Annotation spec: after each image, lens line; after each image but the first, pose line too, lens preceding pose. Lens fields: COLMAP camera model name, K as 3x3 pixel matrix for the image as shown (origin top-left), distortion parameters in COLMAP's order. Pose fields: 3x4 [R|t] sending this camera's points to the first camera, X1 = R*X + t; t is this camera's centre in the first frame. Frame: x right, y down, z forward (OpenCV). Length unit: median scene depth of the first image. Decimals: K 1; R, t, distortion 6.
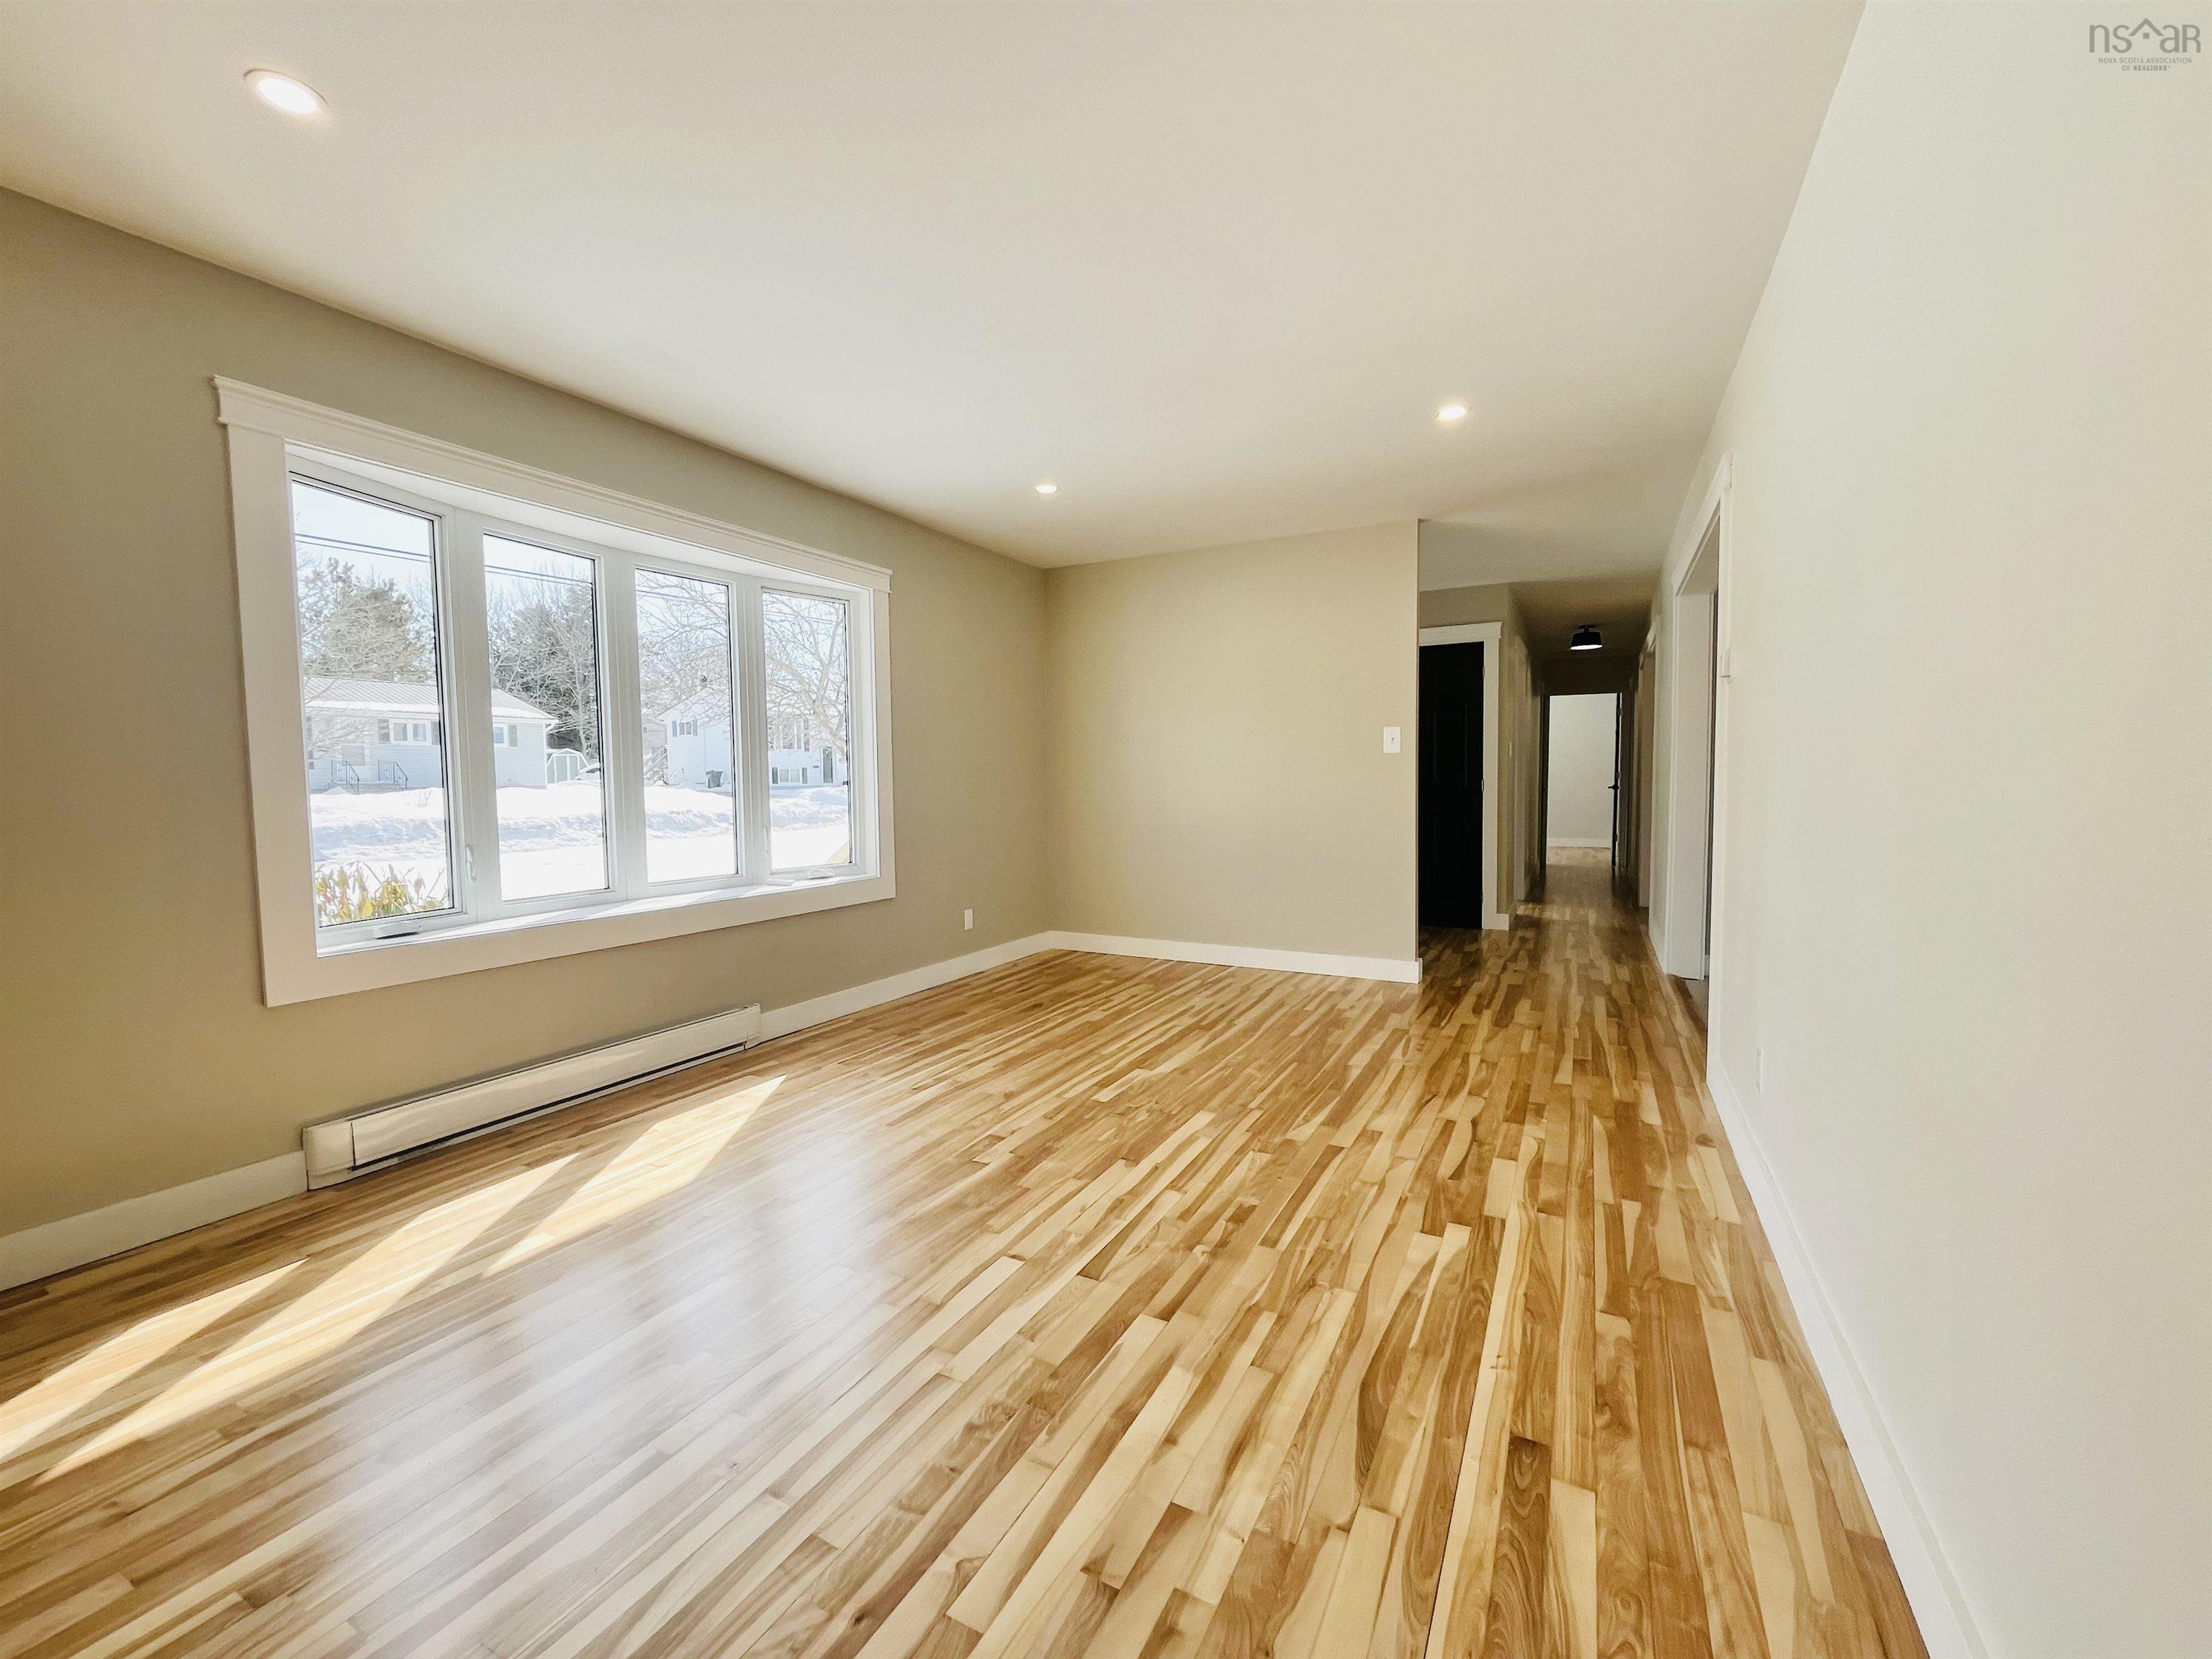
lens RADIAL K [[898.7, 0, 1109.6], [0, 898.7, 820.5], [0, 0, 1]] dist [0.001105, 0.000286]
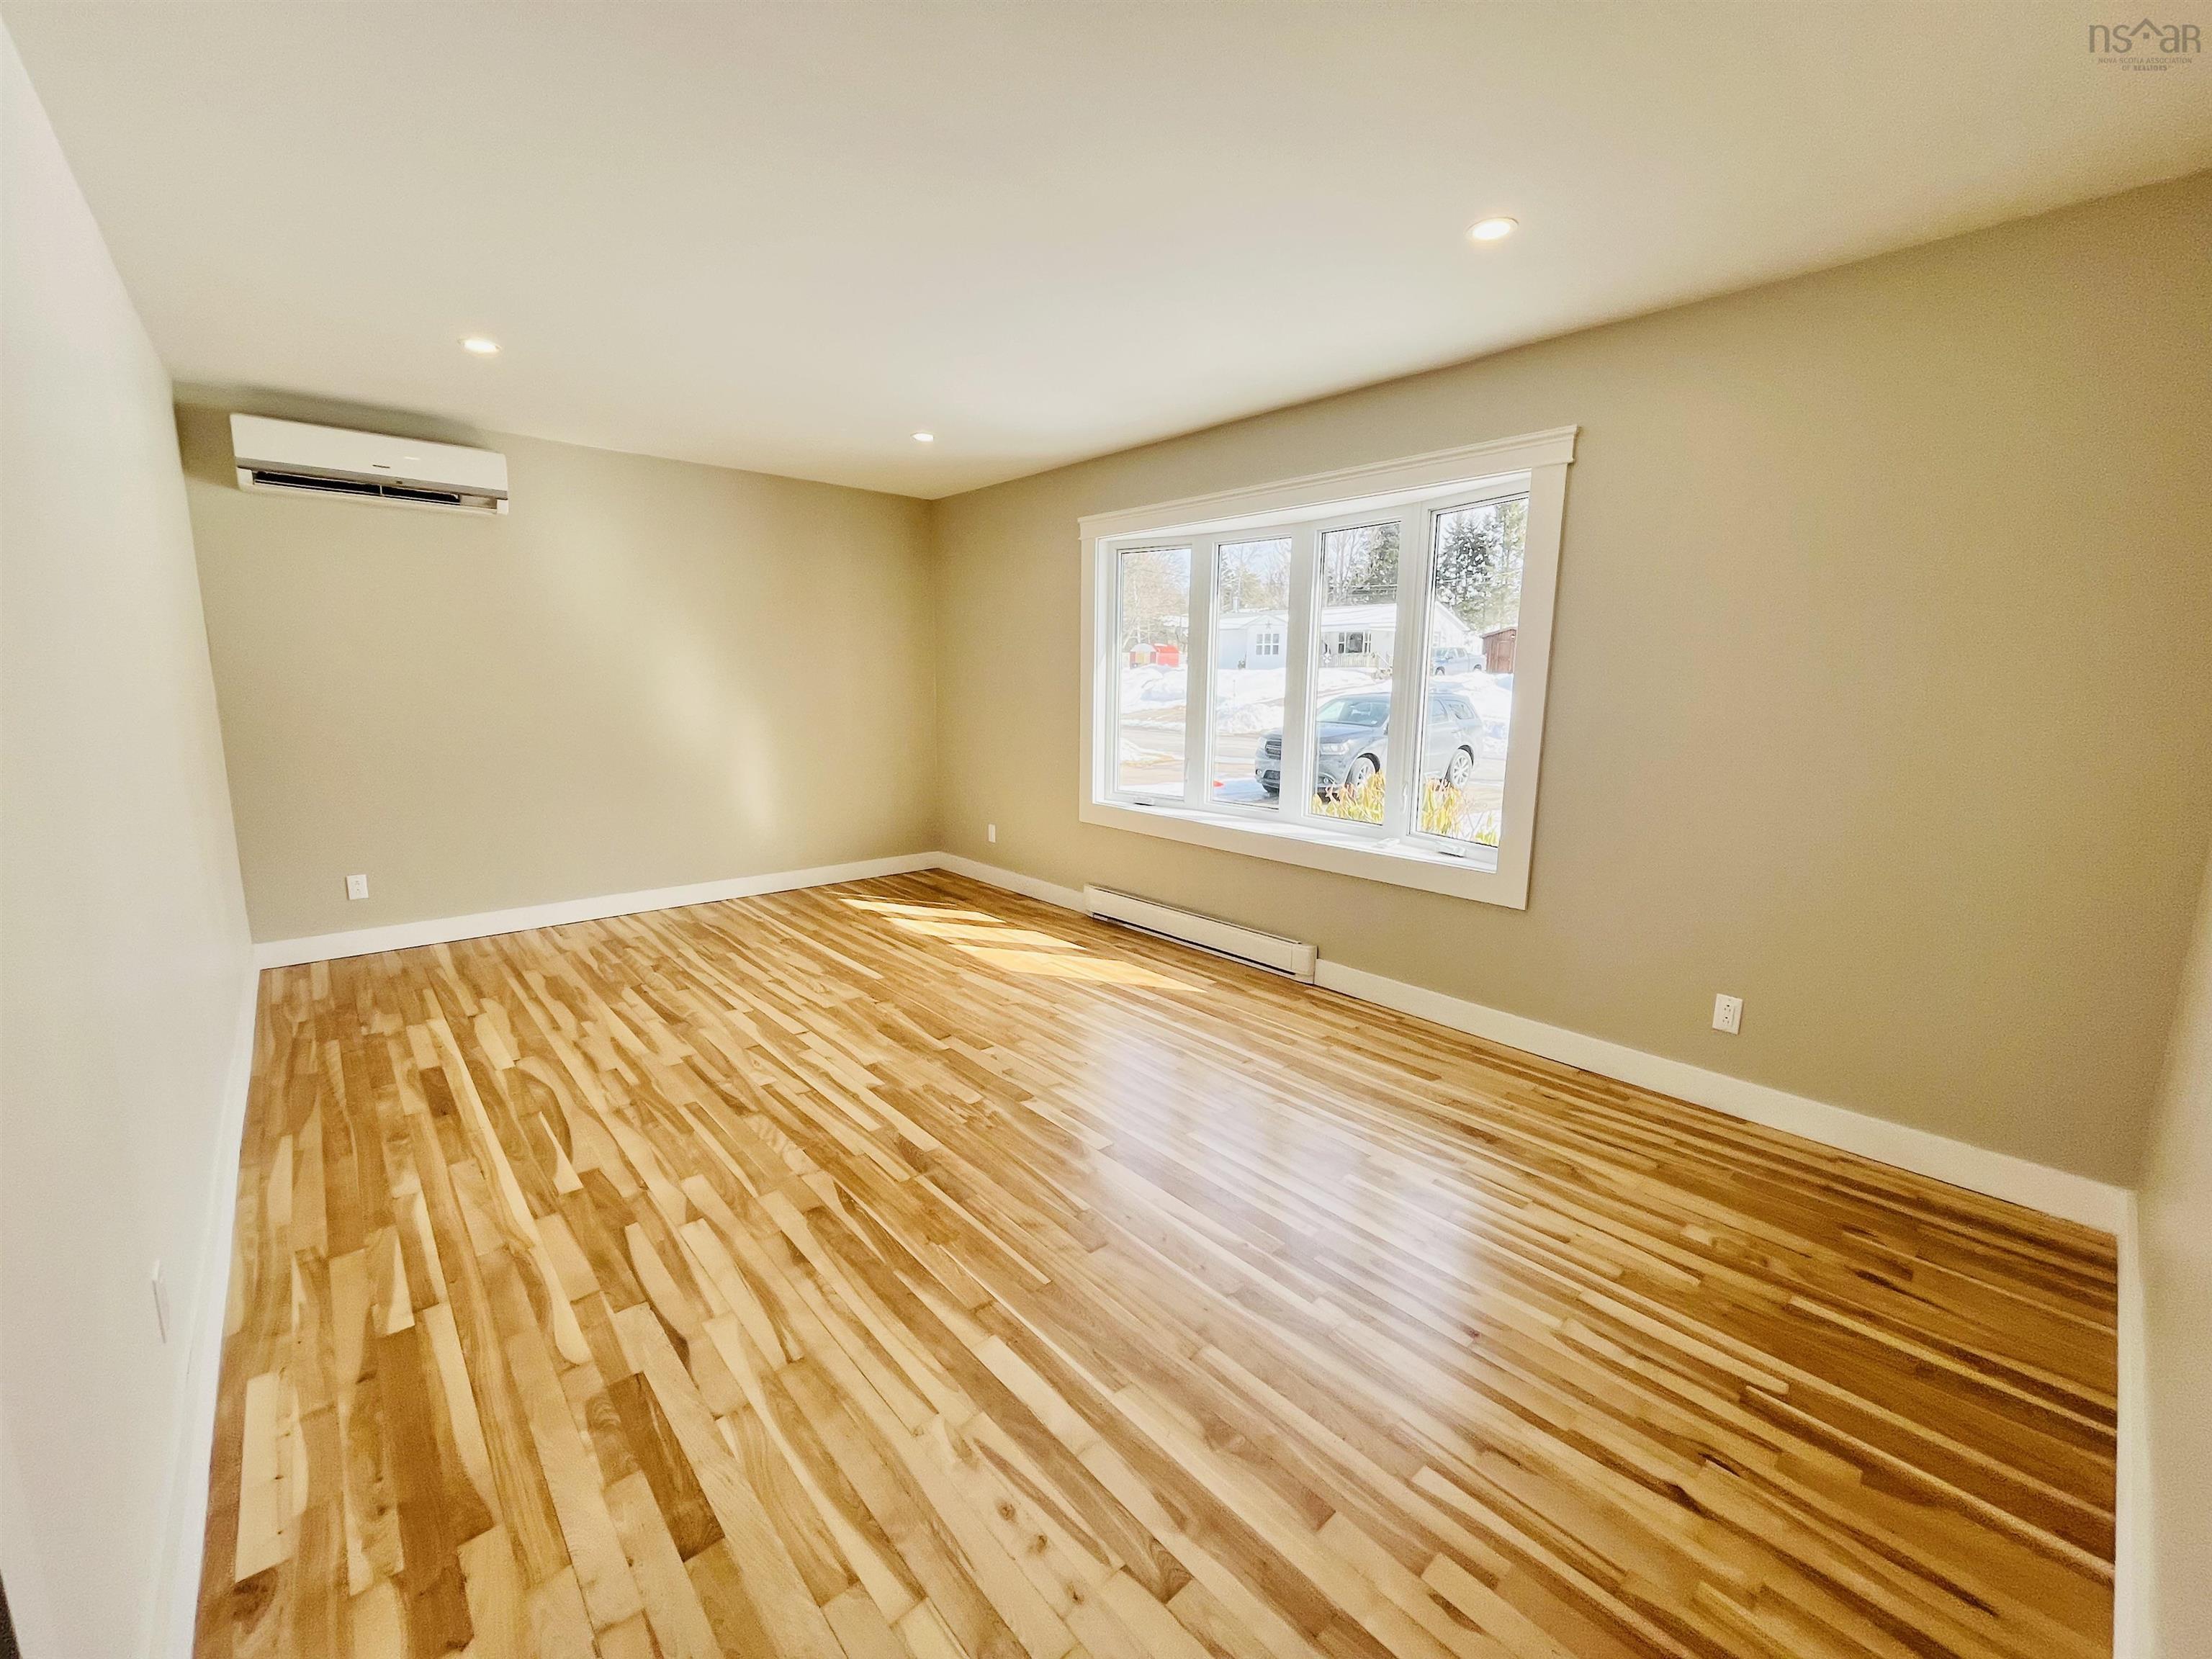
lens RADIAL K [[899.5, 0, 1076.2], [0, 899.5, 827.7], [0, 0, 1]] dist [-0.001529, 0.000245]
pose [[-0.363771, 0.161766, -0.917334, 0.980227], [-0.050039, 0.979989, 0.192657, -0.177272], [0.930143, 0.115985, -0.348397, 1.711521]]
